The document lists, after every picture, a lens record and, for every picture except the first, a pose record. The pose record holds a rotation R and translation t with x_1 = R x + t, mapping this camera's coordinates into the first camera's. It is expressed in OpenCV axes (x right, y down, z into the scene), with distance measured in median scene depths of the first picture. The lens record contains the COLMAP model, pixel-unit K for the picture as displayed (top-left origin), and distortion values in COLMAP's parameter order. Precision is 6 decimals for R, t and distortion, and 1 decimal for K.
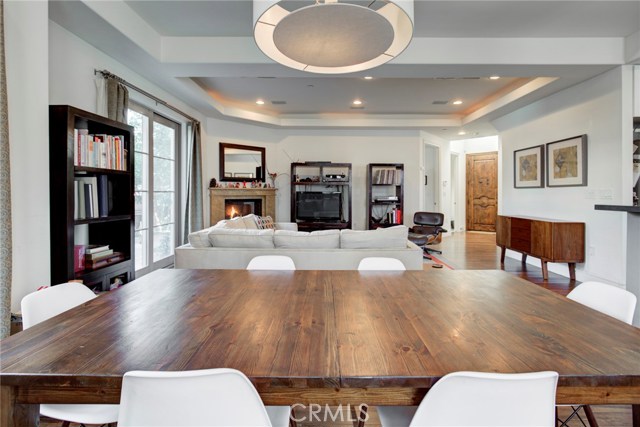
lens RADIAL K [[301.1, 0, 328.0], [0, 301.1, 193.6], [0, 0, 1]] dist [0.000549, 0.000010]
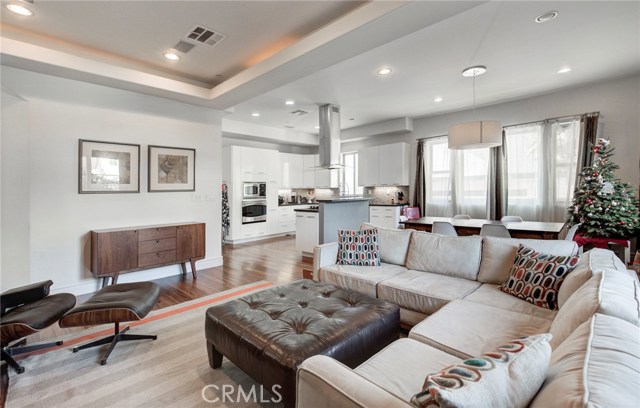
lens RADIAL K [[299.9, 0, 320.0], [0, 299.9, 204.0], [0, 0, 1]] dist [0.000258, 0.000010]
pose [[-0.718478, -0.016257, 0.695360, -0.249376], [0.017173, 0.999007, 0.041100, -0.011298], [-0.695338, 0.041471, -0.717486, 1.086648]]
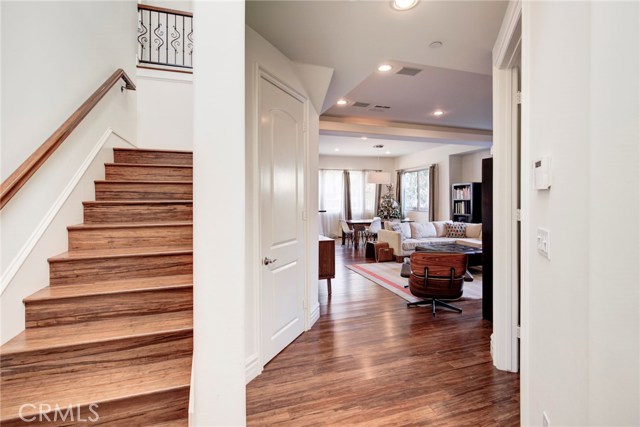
lens RADIAL K [[297.7, 0, 316.9], [0, 297.7, 198.1], [0, 0, 1]] dist [-0.002742, -0.000313]
pose [[-0.951222, -0.001759, -0.308501, 0.794710], [-0.000075, 0.999985, -0.005470, -0.034052], [0.308506, -0.005180, -0.951208, 1.629199]]
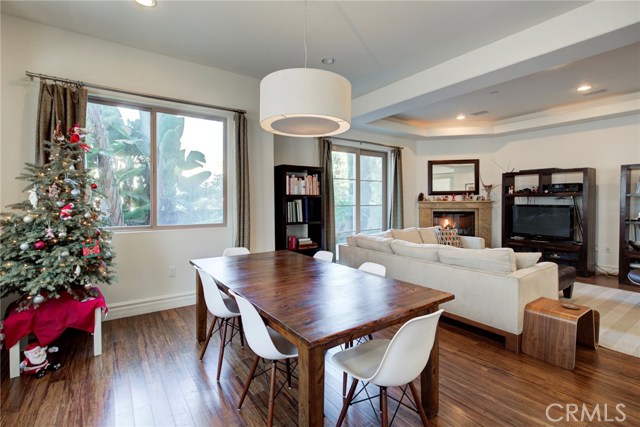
lens RADIAL K [[301.5, 0, 319.6], [0, 301.5, 203.3], [0, 0, 1]] dist [0.000812, 0.000167]
pose [[0.579836, 0.001420, -0.814732, 0.351943], [0.002259, 0.999992, 0.003350, -0.017131], [0.814730, -0.003783, 0.579828, 0.016946]]
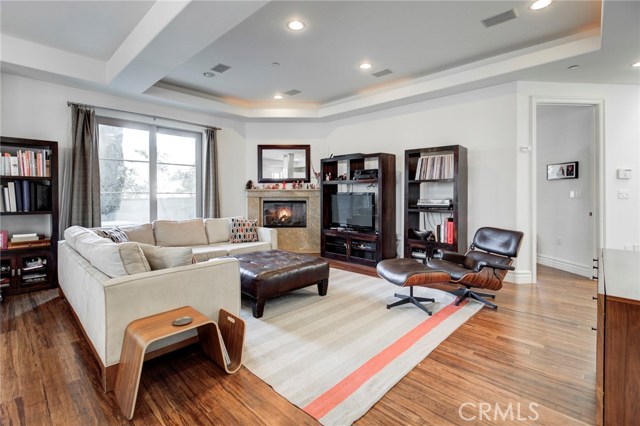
lens RADIAL K [[297.7, 0, 316.9], [0, 297.7, 197.6], [0, 0, 1]] dist [-0.002742, -0.000313]
pose [[0.725735, 0.003740, -0.687964, 0.524138], [0.000042, 0.999985, 0.005480, 0.003362], [0.687974, -0.004006, 0.725724, 0.438833]]
